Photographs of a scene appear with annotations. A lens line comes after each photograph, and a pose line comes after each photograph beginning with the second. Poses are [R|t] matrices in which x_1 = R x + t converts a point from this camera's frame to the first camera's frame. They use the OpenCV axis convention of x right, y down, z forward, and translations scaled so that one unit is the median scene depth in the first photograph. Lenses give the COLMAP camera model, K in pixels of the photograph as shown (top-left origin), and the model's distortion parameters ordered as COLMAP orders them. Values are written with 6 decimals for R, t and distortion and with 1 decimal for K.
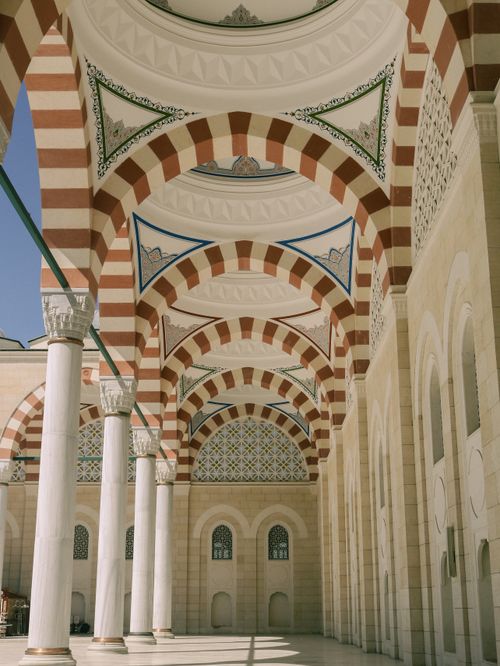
lens RADIAL K [[935.5, 0, 250.0], [0, 935.5, 333.0], [0, 0, 1]] dist [-0.003297, 0.000585]
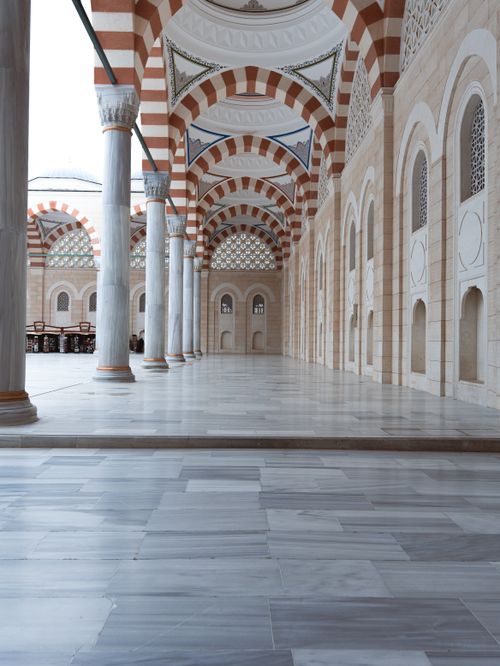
lens RADIAL K [[569.8, 0, 250.0], [0, 569.8, 333.0], [0, 0, 1]] dist [-0.014934, -0.007779]
pose [[0.999594, 0.013133, 0.025295, -0.031119], [-0.019500, 0.962409, 0.270902, -0.040821], [-0.020787, -0.271285, 0.962275, -0.137324]]
